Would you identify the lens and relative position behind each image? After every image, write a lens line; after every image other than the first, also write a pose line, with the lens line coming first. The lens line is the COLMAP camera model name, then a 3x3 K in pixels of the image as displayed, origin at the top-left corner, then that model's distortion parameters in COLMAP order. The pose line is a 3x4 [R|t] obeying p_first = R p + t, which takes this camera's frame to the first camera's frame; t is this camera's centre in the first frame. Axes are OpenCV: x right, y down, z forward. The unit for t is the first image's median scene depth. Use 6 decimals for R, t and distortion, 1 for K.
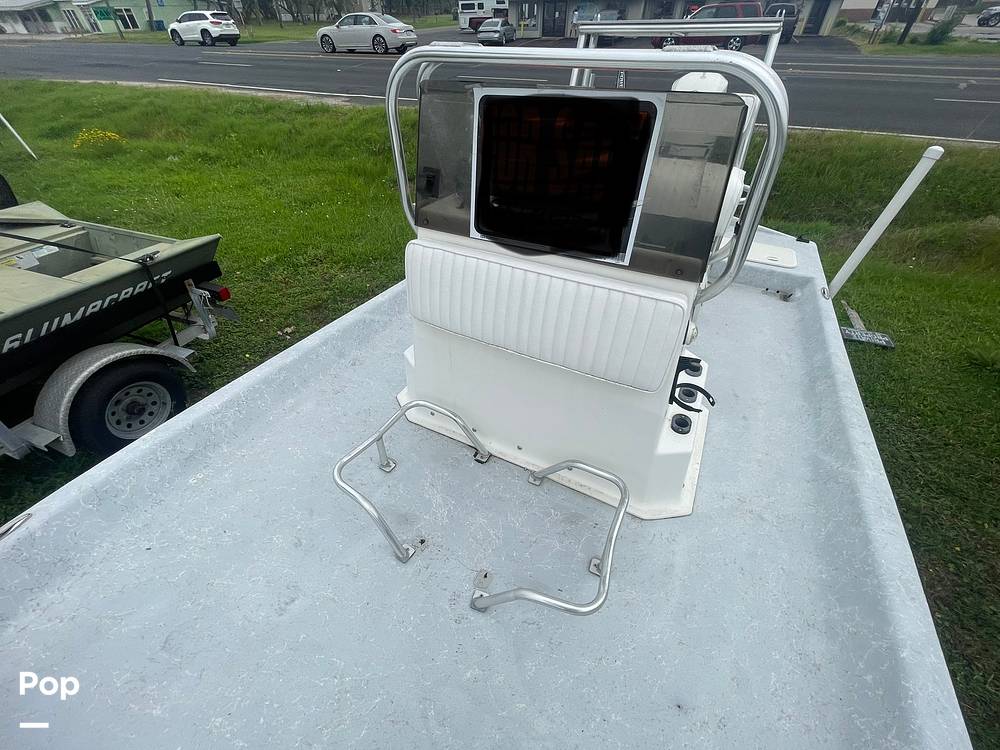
lens RADIAL K [[403.5, 0, 497.7], [0, 403.5, 370.9], [0, 0, 1]] dist [-0.003348, 0.000168]
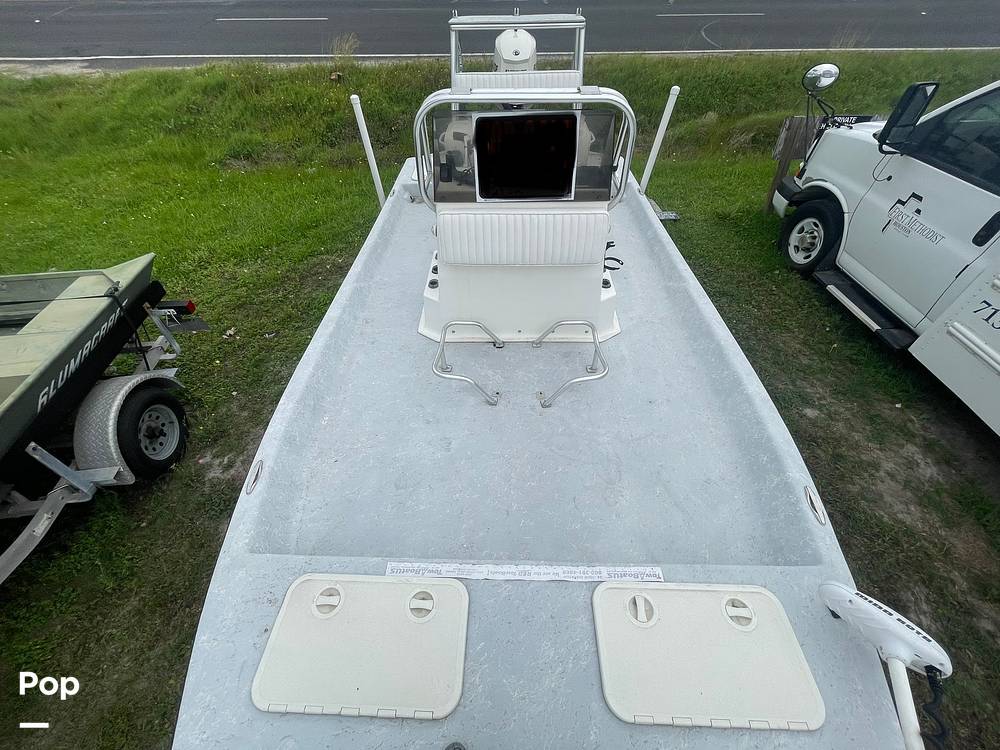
lens RADIAL K [[402.9, 0, 500.0], [0, 402.9, 375.0], [0, 0, 1]] dist [-0.000574, -0.000560]
pose [[0.892561, -0.336826, 0.299805, -0.544687], [0.294840, 0.938982, 0.177151, 0.049444], [-0.341181, -0.069723, 0.937408, -0.467719]]
